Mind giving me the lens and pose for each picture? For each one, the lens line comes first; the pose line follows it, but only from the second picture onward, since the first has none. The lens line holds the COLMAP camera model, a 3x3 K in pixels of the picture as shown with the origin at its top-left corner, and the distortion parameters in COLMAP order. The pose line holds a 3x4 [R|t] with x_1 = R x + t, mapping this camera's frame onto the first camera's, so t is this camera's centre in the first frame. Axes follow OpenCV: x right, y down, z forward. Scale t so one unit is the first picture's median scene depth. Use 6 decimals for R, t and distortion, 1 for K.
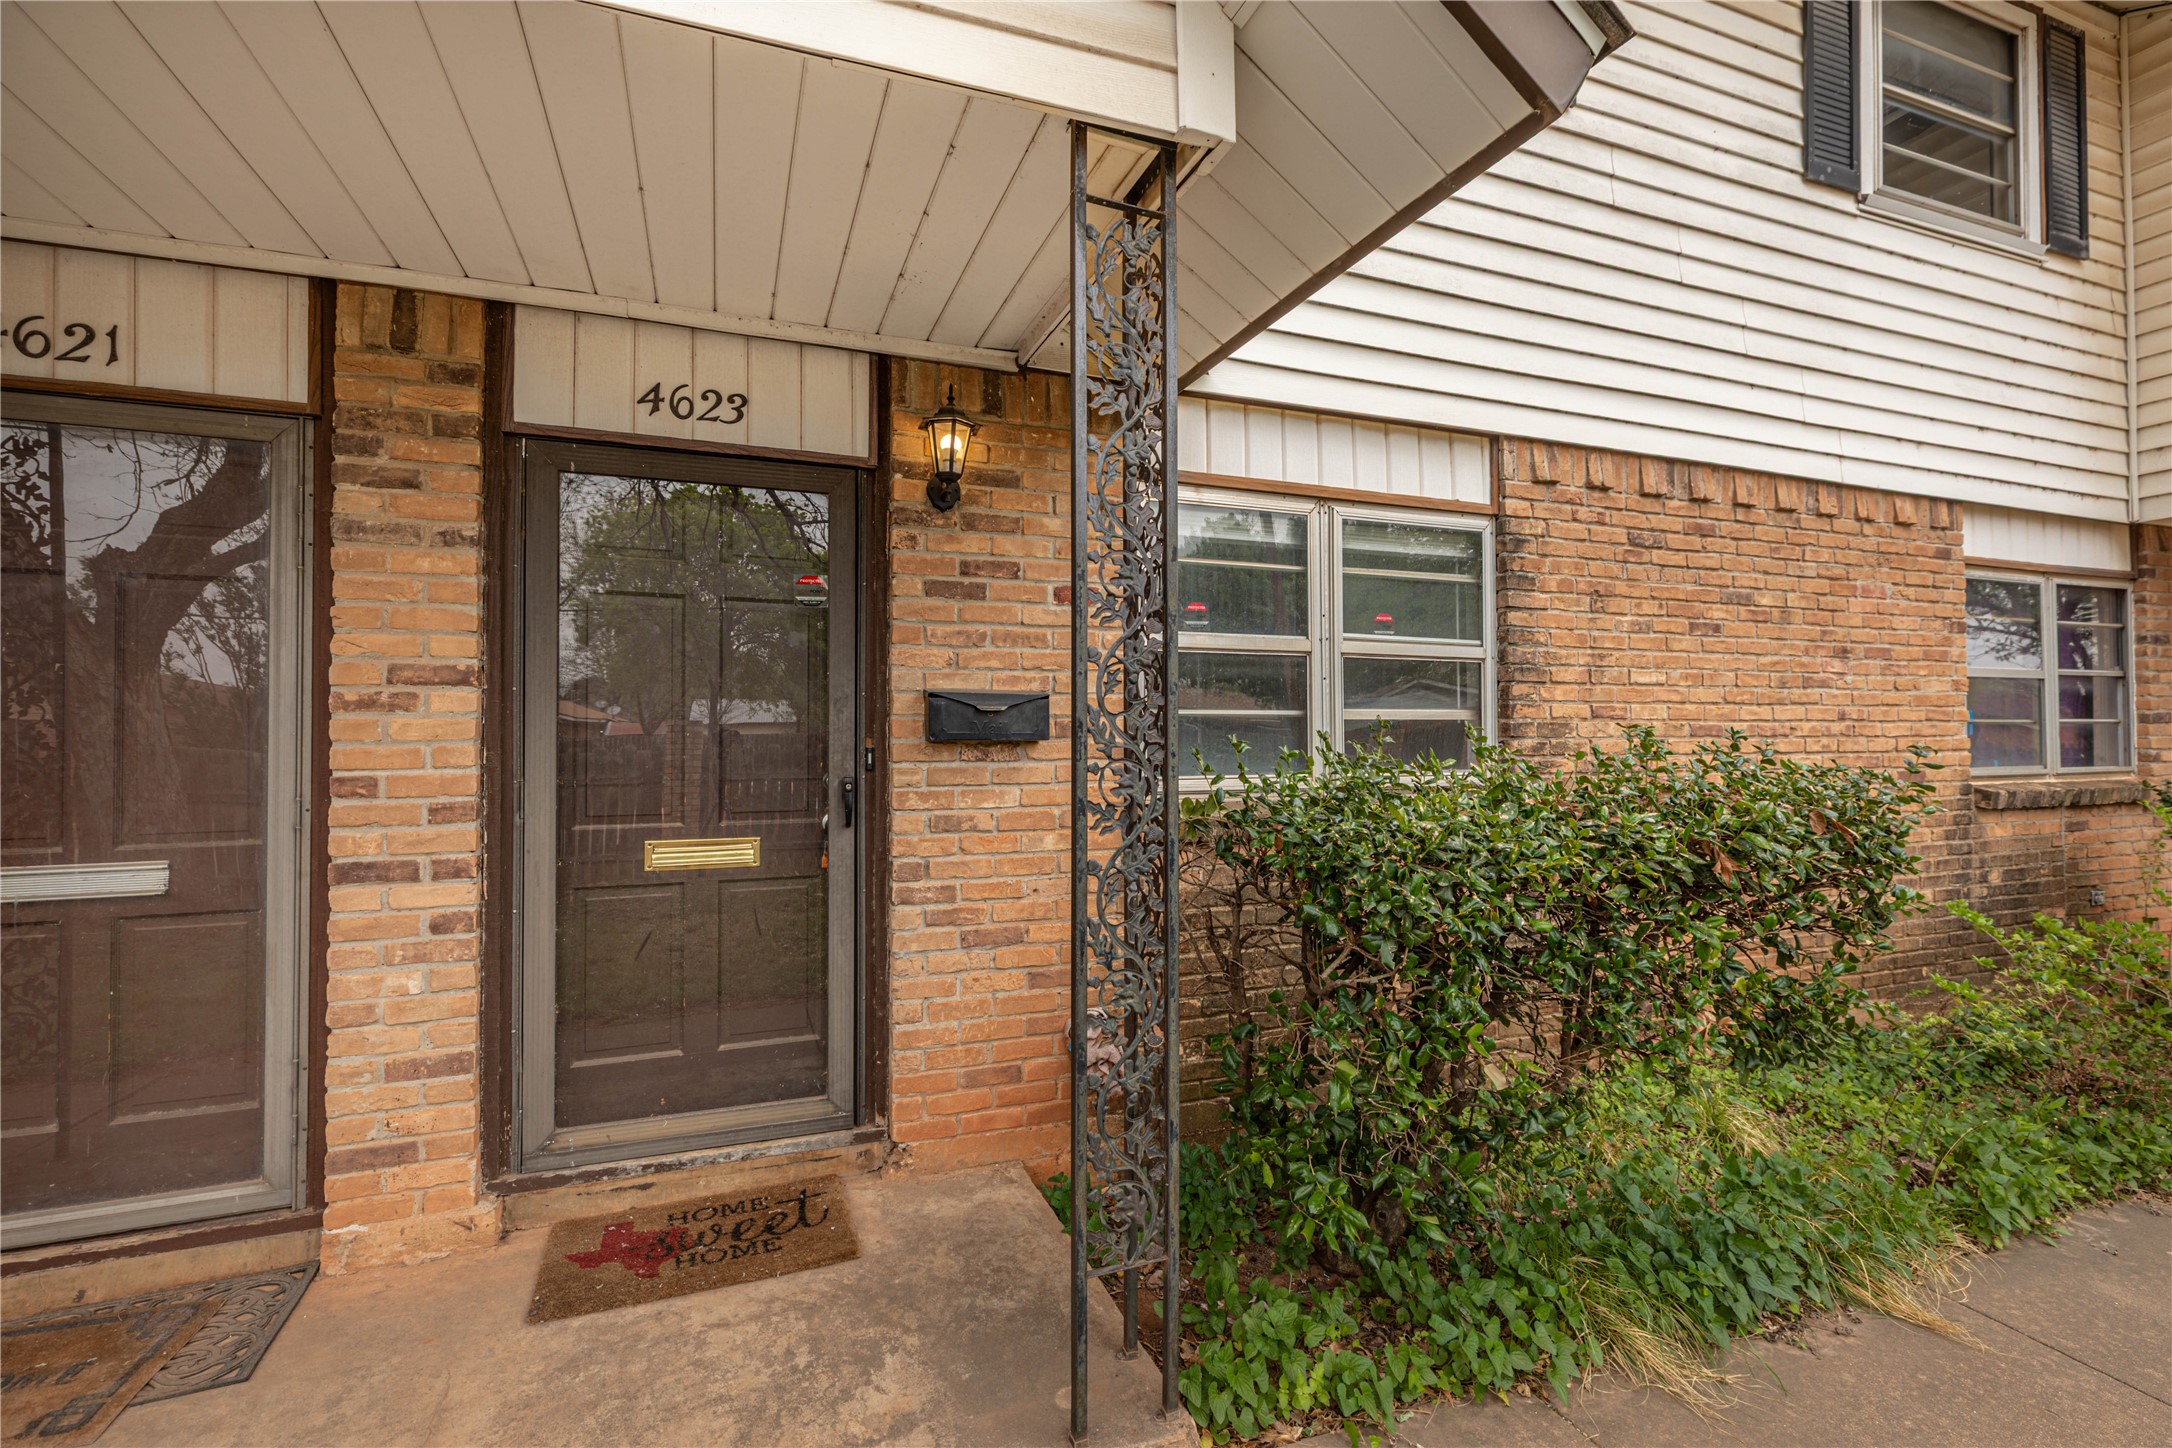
lens RADIAL K [[967.8, 0, 1087.6], [0, 967.8, 711.9], [0, 0, 1]] dist [0.003173, -0.000760]
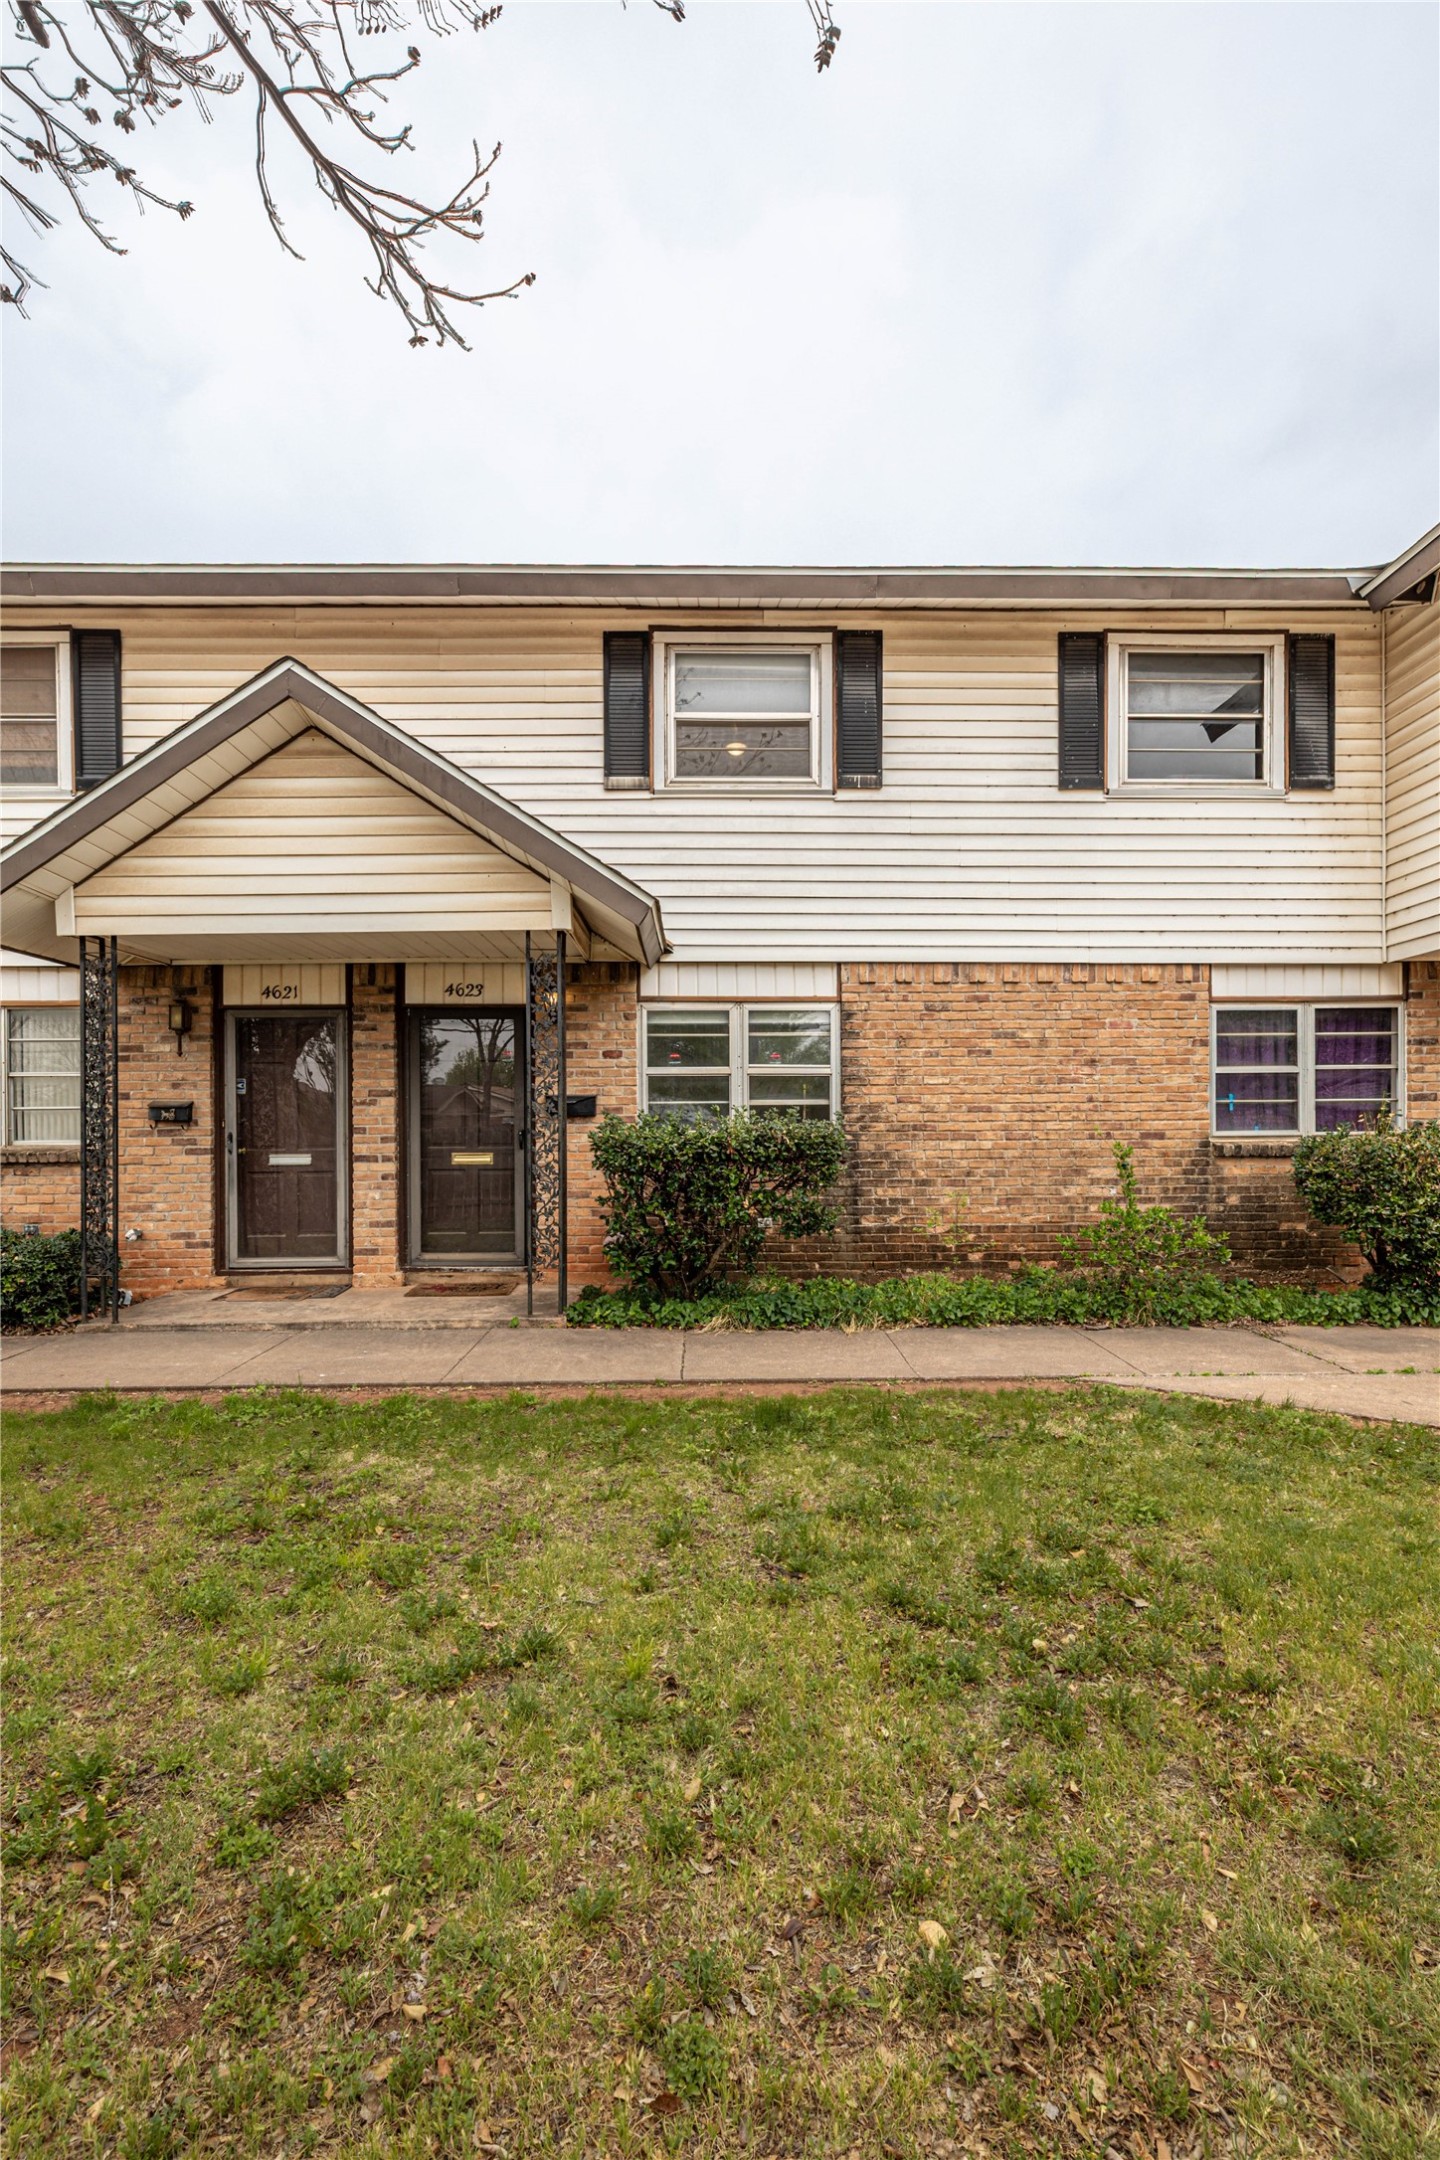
lens RADIAL K [[962.4, 0, 717.4], [0, 962.4, 1098.7], [0, 0, 1]] dist [0.003173, -0.000760]
pose [[0.944341, -0.010178, -0.328810, 0.899873], [0.012125, 0.999919, 0.003873, -0.014601], [0.328744, -0.007644, 0.944388, -1.028607]]
